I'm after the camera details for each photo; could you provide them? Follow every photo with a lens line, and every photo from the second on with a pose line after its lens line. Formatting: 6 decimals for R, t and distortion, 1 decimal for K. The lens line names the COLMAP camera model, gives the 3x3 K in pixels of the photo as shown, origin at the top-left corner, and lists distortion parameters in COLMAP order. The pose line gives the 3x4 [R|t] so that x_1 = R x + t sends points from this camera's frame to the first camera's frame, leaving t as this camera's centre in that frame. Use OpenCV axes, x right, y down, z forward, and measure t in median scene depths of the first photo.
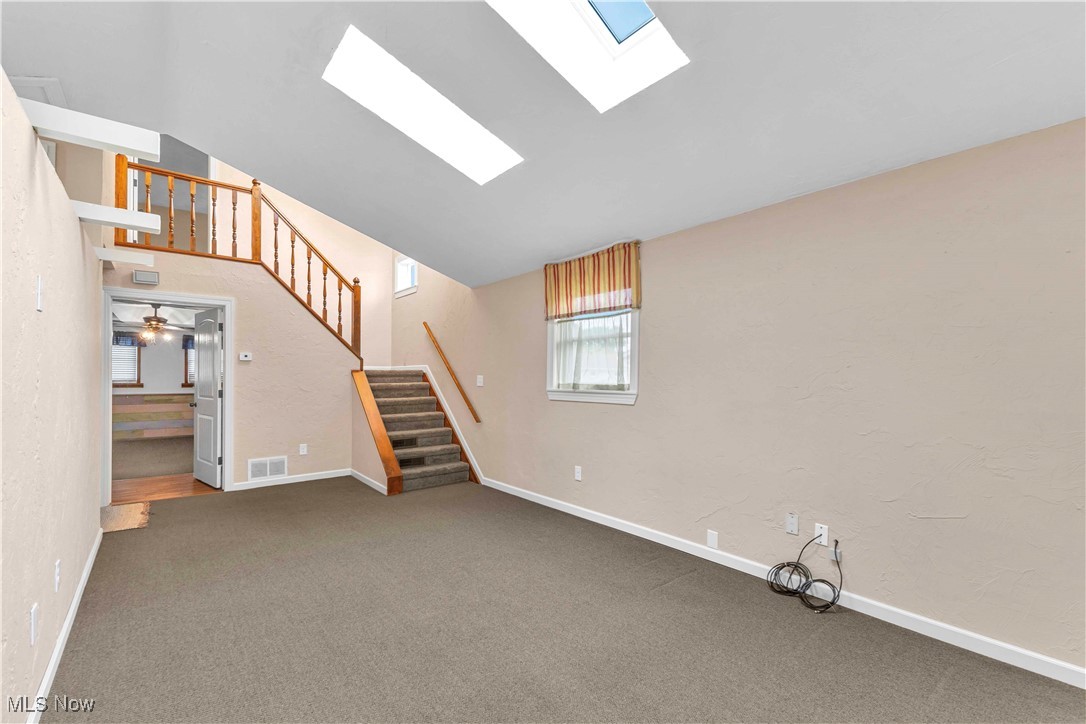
lens RADIAL K [[465.3, 0, 549.4], [0, 465.3, 368.7], [0, 0, 1]] dist [0.001716, -0.000529]
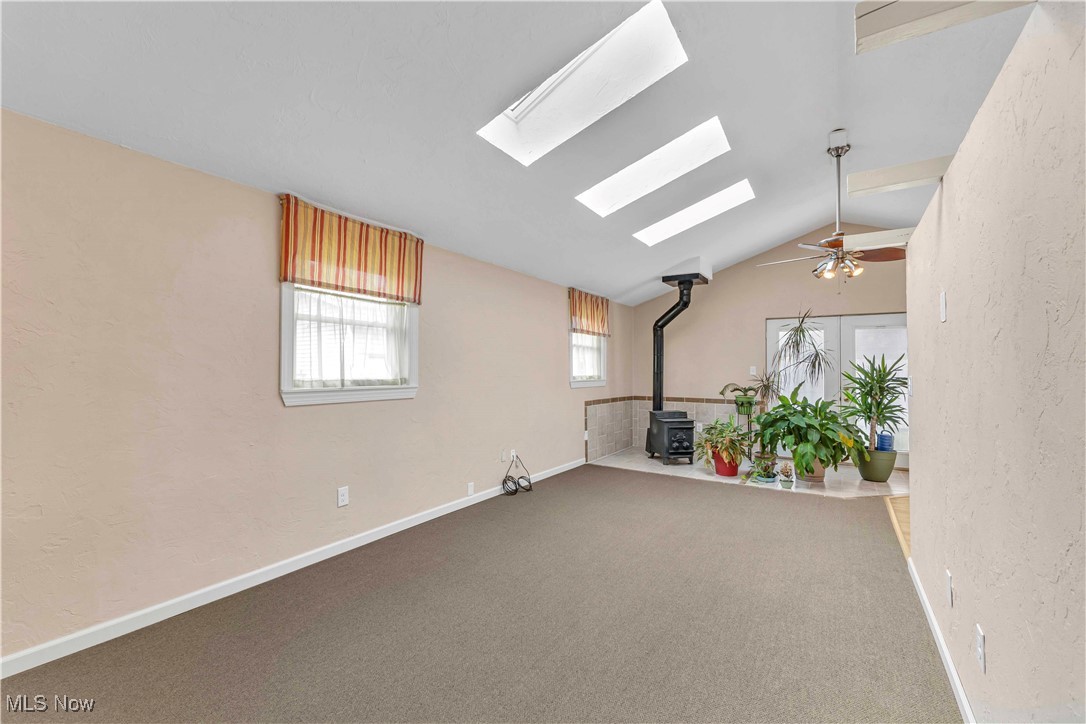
lens RADIAL K [[462.9, 0, 538.6], [0, 462.9, 359.2], [0, 0, 1]] dist [0.000229, -0.000142]
pose [[-0.297842, 0.016539, 0.954472, -0.795017], [-0.023056, 0.999434, -0.024513, 0.010206], [-0.954337, -0.029307, -0.297292, 0.957172]]
